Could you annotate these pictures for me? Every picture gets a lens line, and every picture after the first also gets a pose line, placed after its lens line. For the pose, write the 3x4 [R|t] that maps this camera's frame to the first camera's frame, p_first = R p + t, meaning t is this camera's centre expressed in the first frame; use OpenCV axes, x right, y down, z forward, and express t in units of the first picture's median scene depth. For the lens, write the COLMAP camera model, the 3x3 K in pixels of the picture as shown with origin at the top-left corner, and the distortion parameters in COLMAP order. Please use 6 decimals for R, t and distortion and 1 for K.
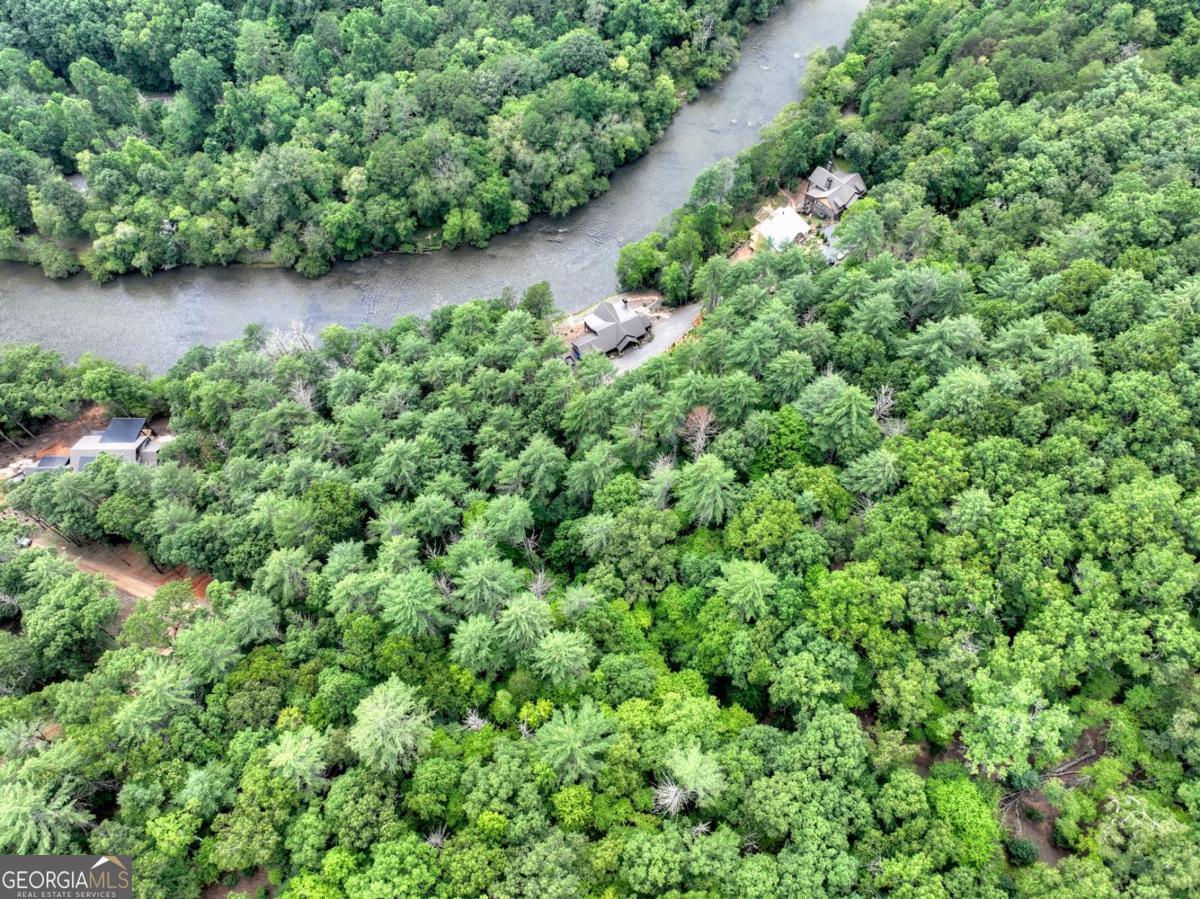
lens RADIAL K [[847.5, 0, 604.2], [0, 847.5, 451.9], [0, 0, 1]] dist [0.003128, 0.011277]
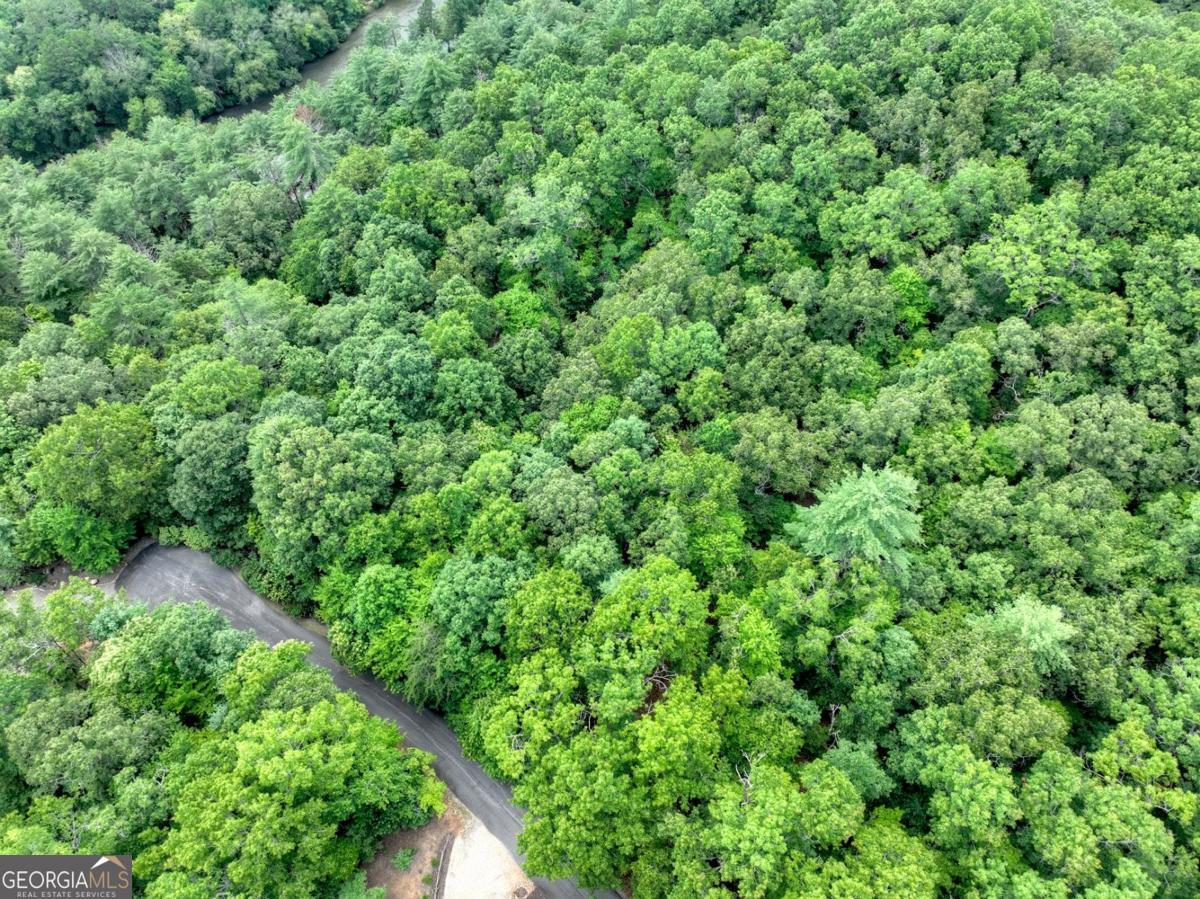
lens RADIAL K [[847.5, 0, 602.2], [0, 847.5, 446.4], [0, 0, 1]] dist [0.003128, 0.011277]
pose [[0.975152, -0.181675, 0.126781, 0.247663], [0.194377, 0.976198, -0.096204, 0.490890], [-0.106285, 0.118457, 0.987254, -0.021917]]
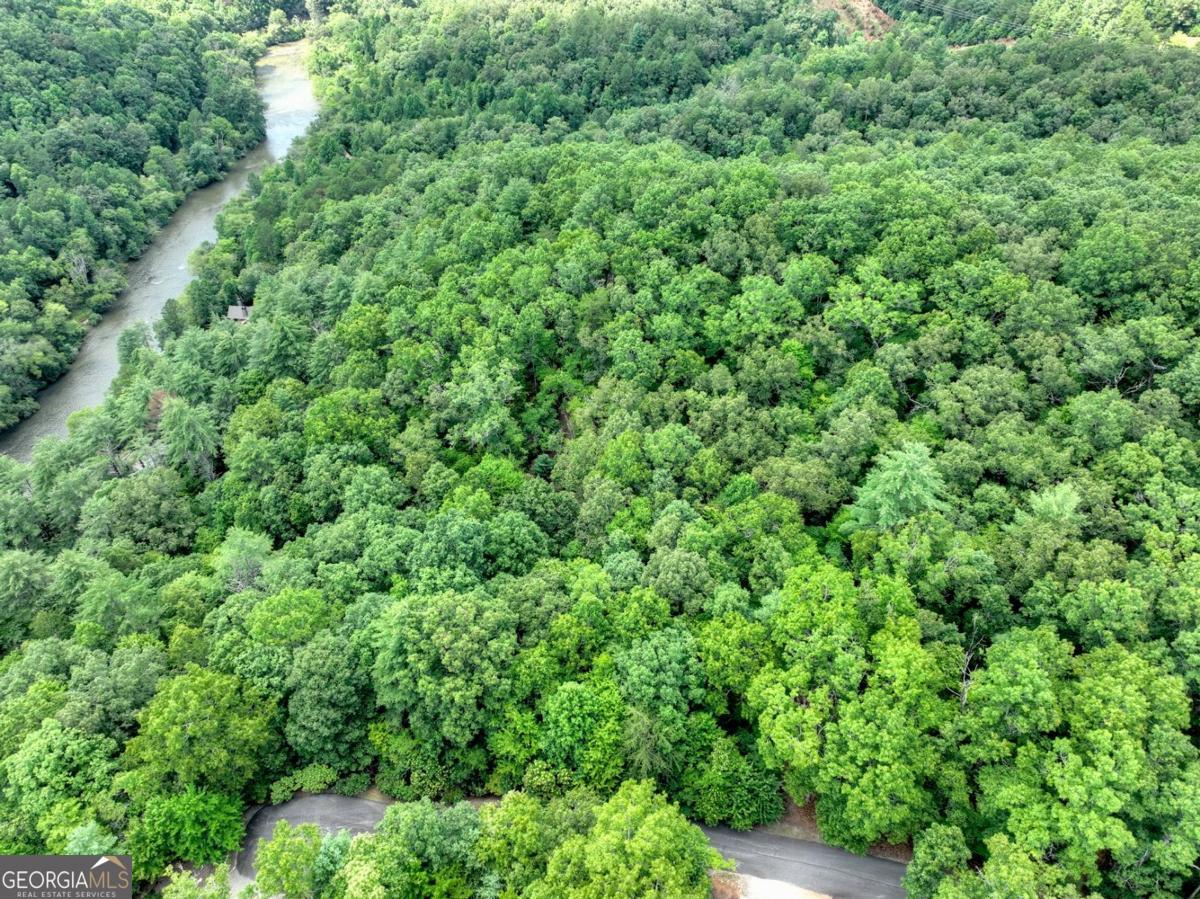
lens RADIAL K [[847.5, 0, 604.2], [0, 847.5, 446.7], [0, 0, 1]] dist [0.003128, 0.011277]
pose [[0.759153, -0.416055, 0.500584, -0.016675], [0.570218, 0.795966, -0.203198, 0.489864], [-0.313907, 0.439701, 0.841502, -0.024572]]
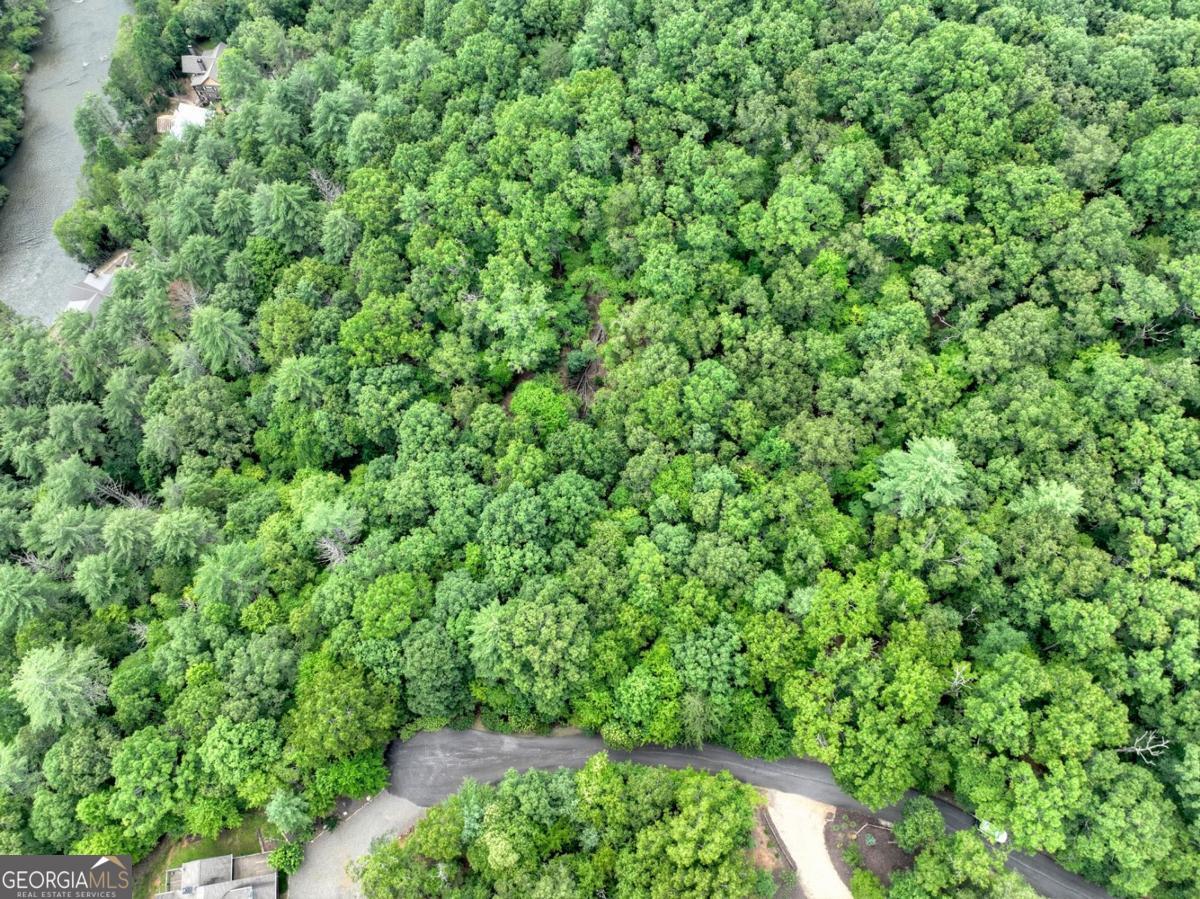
lens RADIAL K [[847.5, 0, 605.4], [0, 847.5, 450.6], [0, 0, 1]] dist [0.003128, 0.011277]
pose [[0.731915, -0.622919, 0.276174, 0.080794], [0.599215, 0.781370, 0.174366, 0.222851], [-0.324410, 0.037867, 0.945158, -0.121300]]
